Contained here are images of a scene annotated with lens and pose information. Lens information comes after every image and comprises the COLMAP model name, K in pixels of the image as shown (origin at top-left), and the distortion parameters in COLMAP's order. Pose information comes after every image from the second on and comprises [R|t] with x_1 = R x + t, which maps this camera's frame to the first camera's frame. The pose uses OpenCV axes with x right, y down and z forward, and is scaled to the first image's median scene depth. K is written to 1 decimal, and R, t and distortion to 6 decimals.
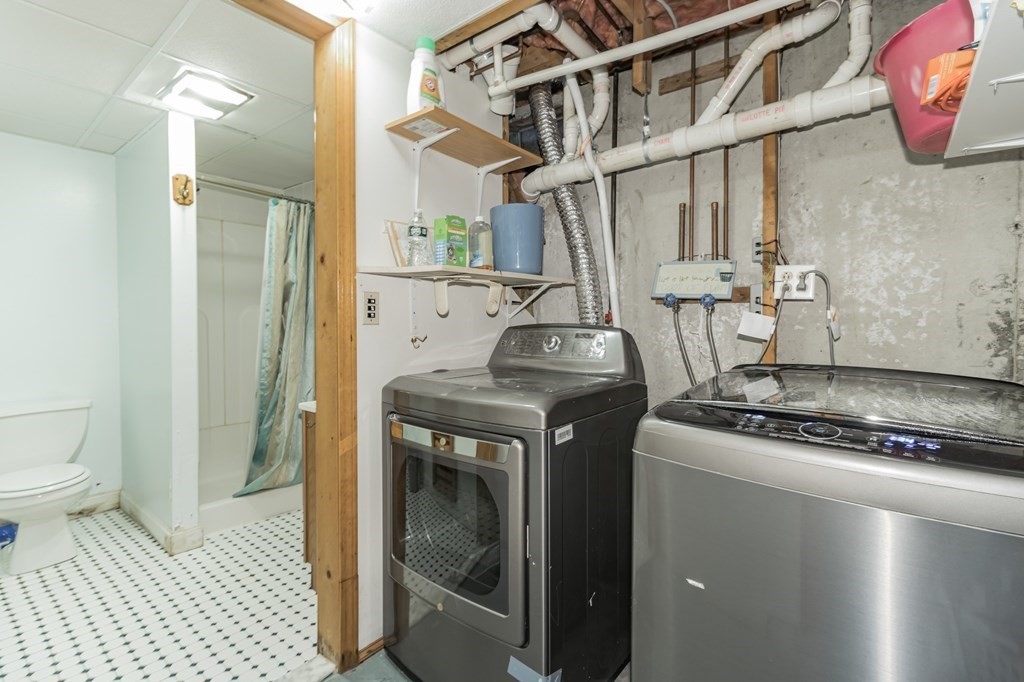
lens RADIAL K [[483.3, 0, 519.0], [0, 483.3, 318.7], [0, 0, 1]] dist [0.000631, -0.000190]
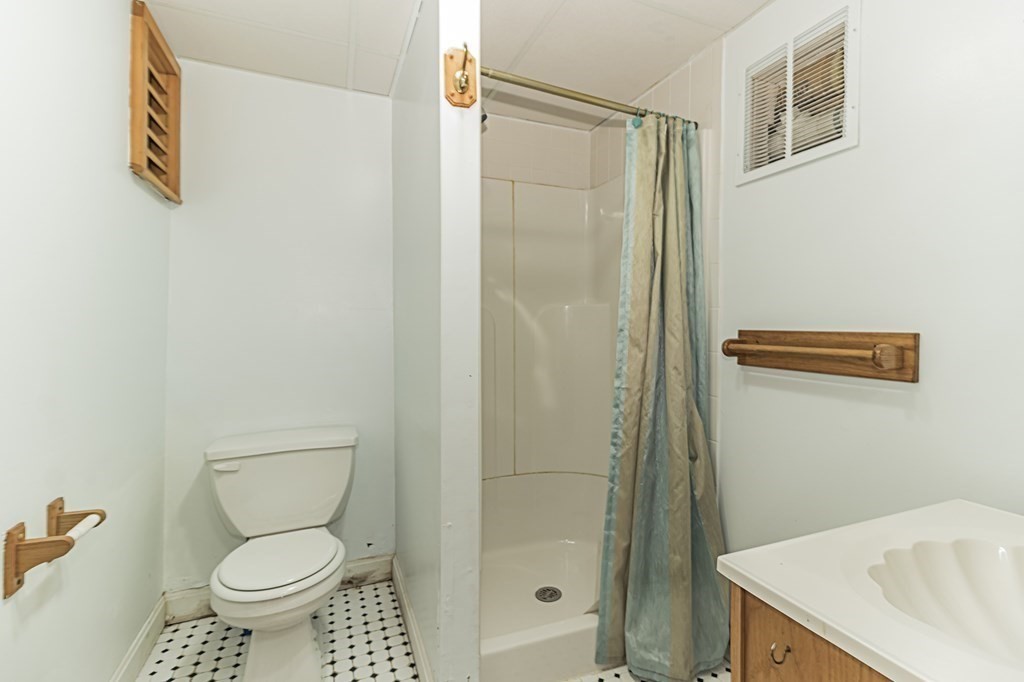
lens RADIAL K [[483.3, 0, 519.0], [0, 483.3, 318.7], [0, 0, 1]] dist [0.000631, -0.000190]
pose [[0.870232, -0.001106, -0.492641, -0.331807], [-0.006239, 0.999893, -0.013266, 0.004806], [0.492603, 0.014618, 0.870132, 0.504307]]
